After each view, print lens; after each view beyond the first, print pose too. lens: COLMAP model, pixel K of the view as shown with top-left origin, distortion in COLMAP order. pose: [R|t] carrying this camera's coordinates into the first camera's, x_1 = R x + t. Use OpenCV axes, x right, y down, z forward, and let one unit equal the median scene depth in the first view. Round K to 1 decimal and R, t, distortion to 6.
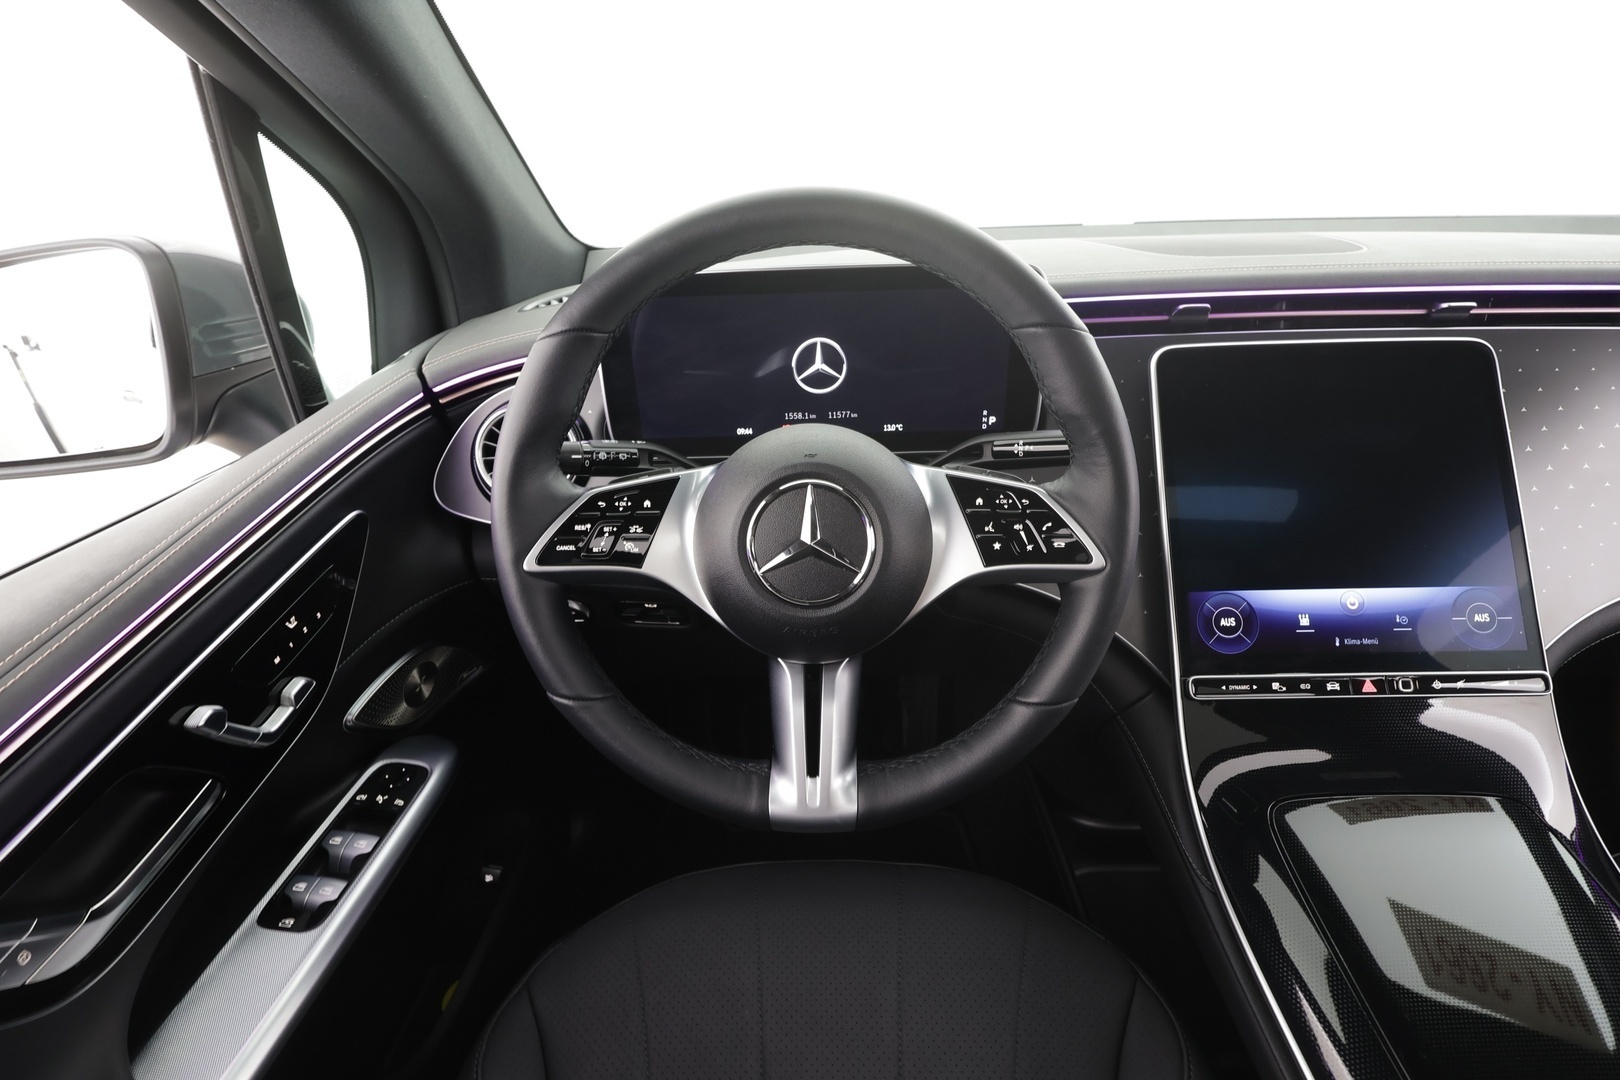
lens RADIAL K [[763.6, 0, 807.5], [0, 763.6, 541.5], [0, 0, 1]] dist [0.004084, 0.000297]
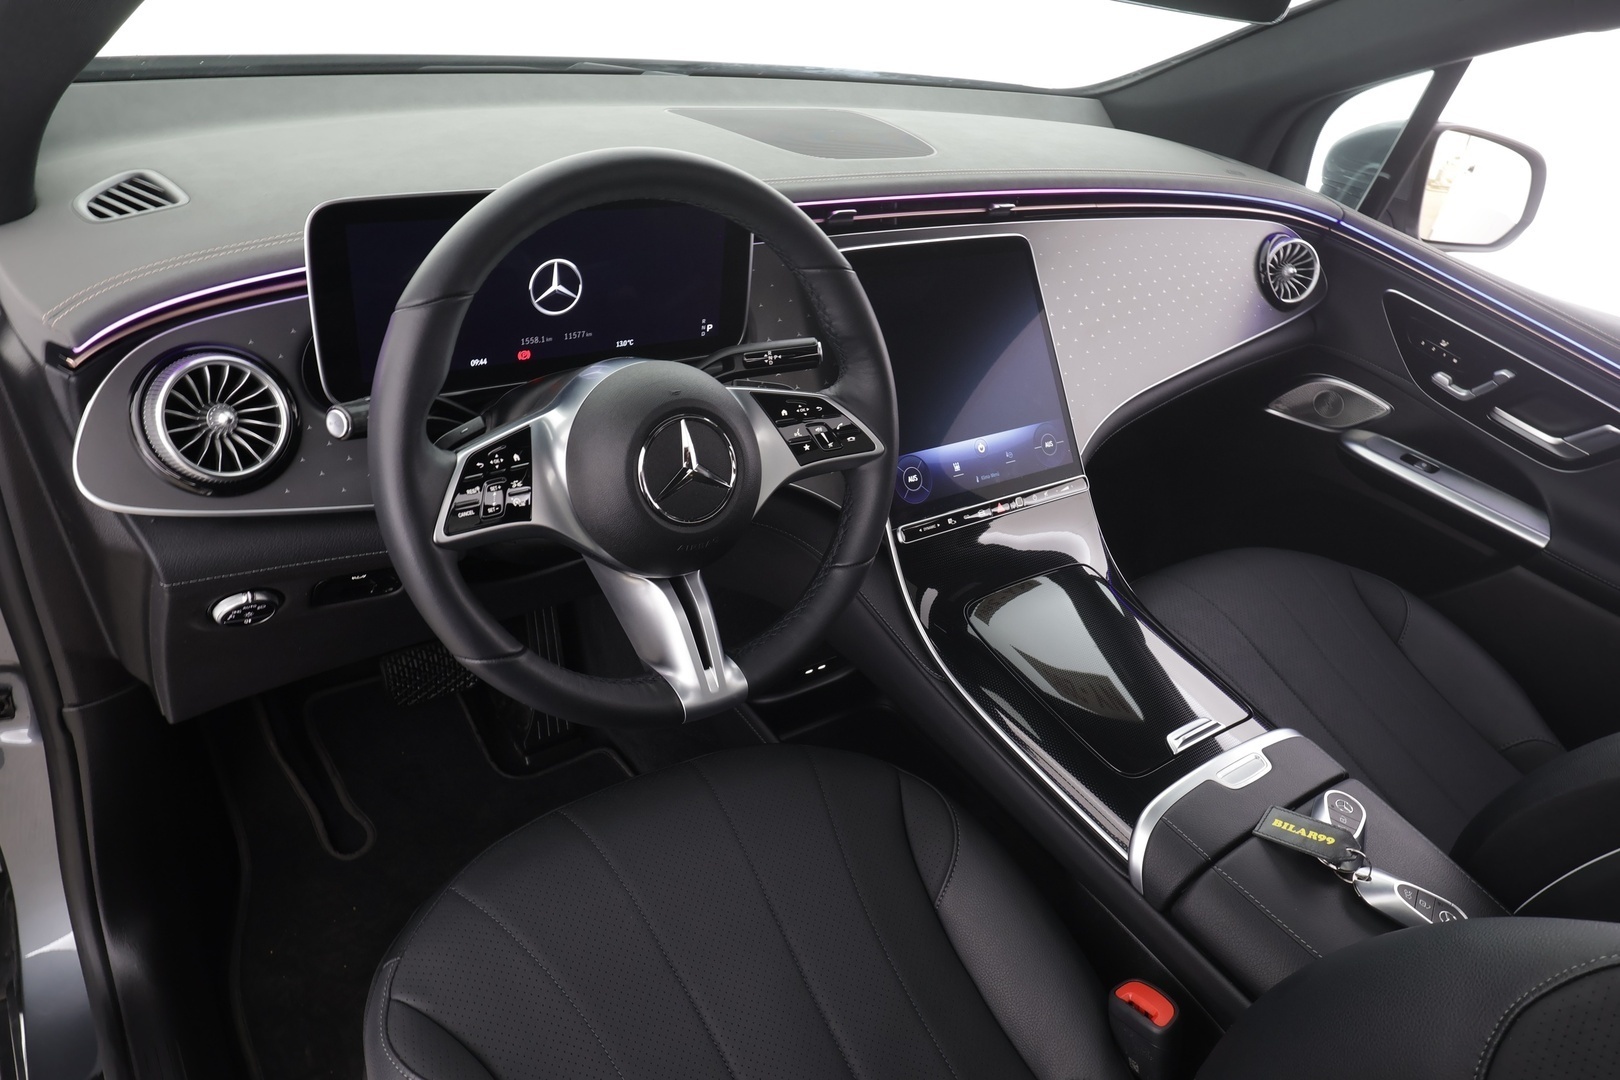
lens RADIAL K [[1091.9, 0, 812.9], [0, 1091.9, 538.3], [0, 0, 1]] dist [0.046162, -0.000684]
pose [[0.792318, -0.199082, 0.576713, -0.629542], [0.133956, 0.978964, 0.153903, -0.095859], [-0.595220, -0.044686, 0.802319, -0.338888]]
